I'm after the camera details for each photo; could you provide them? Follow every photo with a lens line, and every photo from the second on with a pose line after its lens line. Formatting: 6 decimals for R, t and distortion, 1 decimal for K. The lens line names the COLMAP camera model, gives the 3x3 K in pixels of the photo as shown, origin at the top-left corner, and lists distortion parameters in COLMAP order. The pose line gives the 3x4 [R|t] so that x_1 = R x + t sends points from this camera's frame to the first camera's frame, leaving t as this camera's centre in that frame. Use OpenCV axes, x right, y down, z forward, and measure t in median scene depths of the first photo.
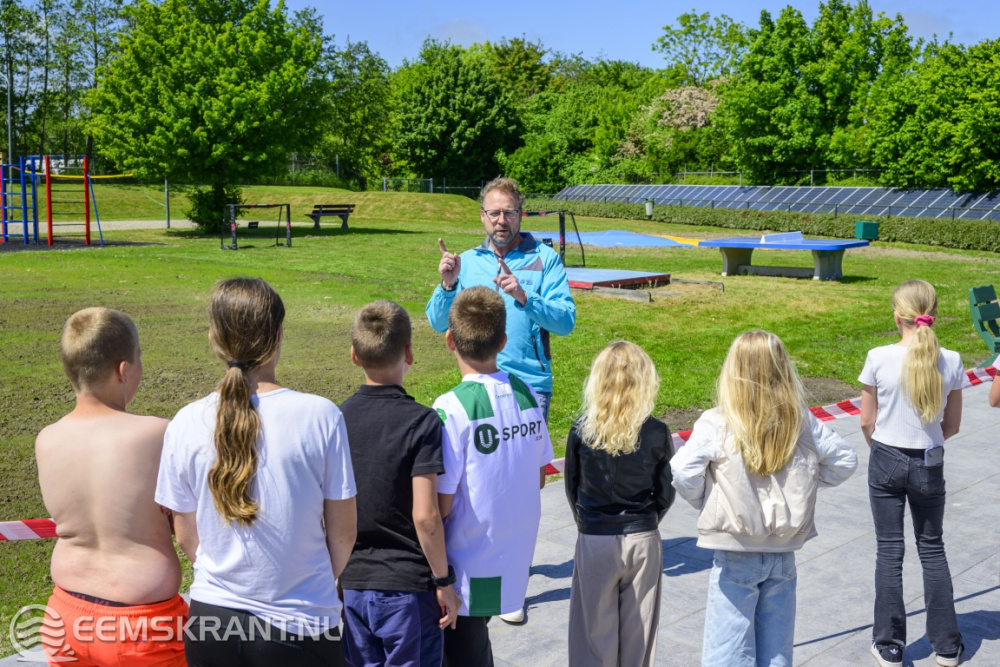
lens RADIAL K [[1132.3, 0, 500.0], [0, 1132.3, 333.5], [0, 0, 1]] dist [0.000728, 0.004283]
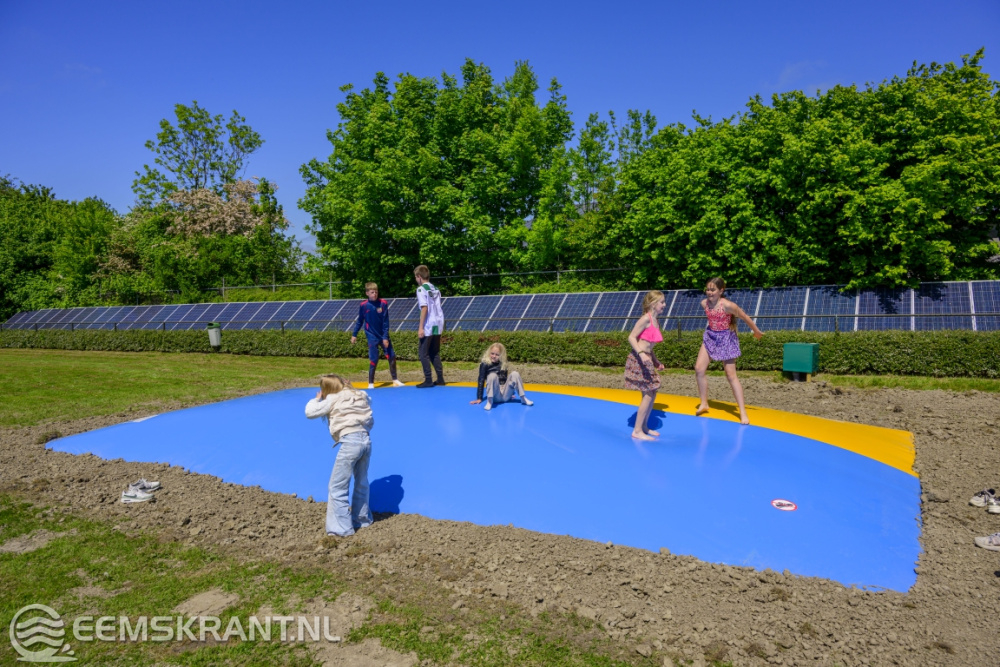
lens RADIAL K [[718.4, 0, 482.6], [0, 718.4, 325.2], [0, 0, 1]] dist [0.000986, 0.001382]
pose [[0.757589, -0.062207, 0.649761, -0.030805], [0.124092, 0.991020, -0.049807, -0.062761], [-0.640828, 0.118363, 0.758505, 0.464026]]
